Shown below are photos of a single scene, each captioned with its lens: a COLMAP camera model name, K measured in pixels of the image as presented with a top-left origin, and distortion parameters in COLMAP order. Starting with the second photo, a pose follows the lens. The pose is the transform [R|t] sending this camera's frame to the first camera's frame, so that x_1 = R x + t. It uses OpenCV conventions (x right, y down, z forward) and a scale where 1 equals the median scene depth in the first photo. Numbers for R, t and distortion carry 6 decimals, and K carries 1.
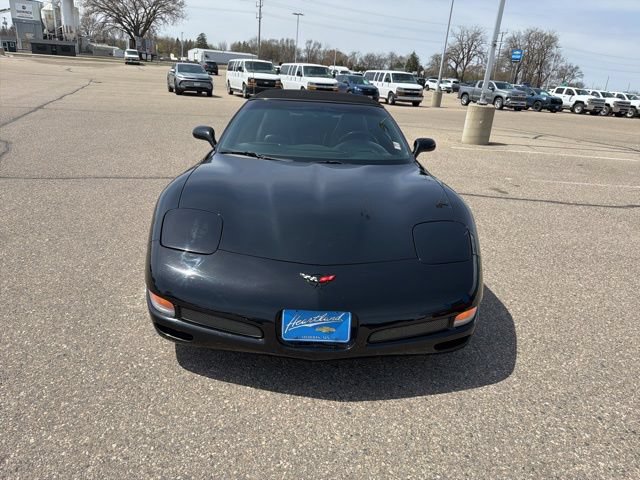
lens RADIAL K [[451.0, 0, 321.8], [0, 451.0, 239.1], [0, 0, 1]] dist [-0.000563, -0.006583]
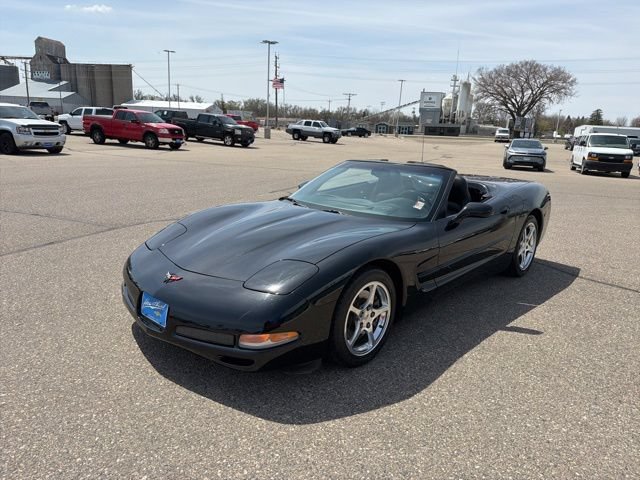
lens RADIAL K [[450.7, 0, 320.9], [0, 450.7, 245.3], [0, 0, 1]] dist [0.029032, -0.047164]
pose [[0.716452, 0.136059, -0.684240, 0.101223], [-0.234925, 0.970568, -0.052990, -0.003135], [0.656892, 0.198710, 0.727329, 0.024307]]
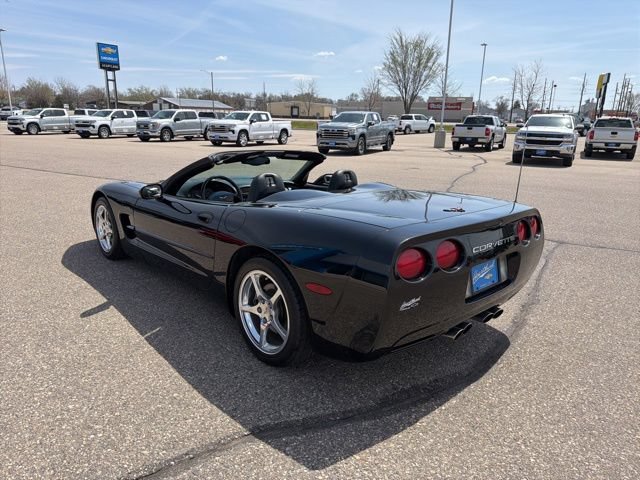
lens RADIAL K [[449.9, 0, 316.0], [0, 449.9, 244.8], [0, 0, 1]] dist [0.030983, -0.045742]
pose [[-0.749280, 0.089145, -0.656226, 0.092204], [-0.297869, 0.839645, 0.454169, -0.099271], [0.591484, 0.535769, -0.602576, 0.285123]]
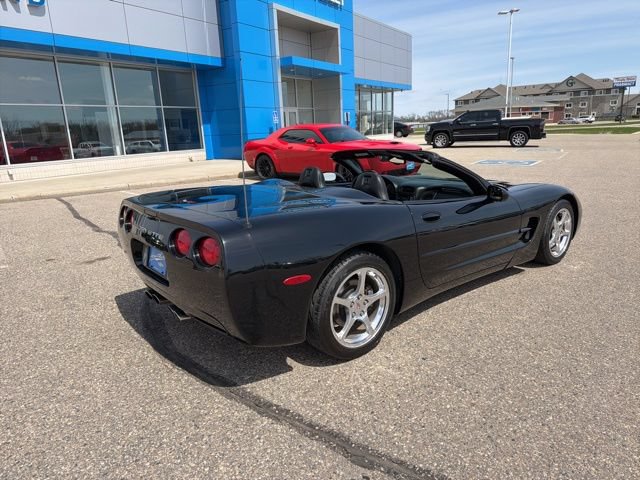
lens RADIAL K [[449.9, 0, 316.0], [0, 449.9, 244.8], [0, 0, 1]] dist [0.030983, -0.045742]
pose [[-0.613096, -0.235629, 0.754050, -0.115703], [0.266704, 0.836714, 0.478309, -0.105228], [-0.743628, 0.494357, -0.450143, 0.268993]]
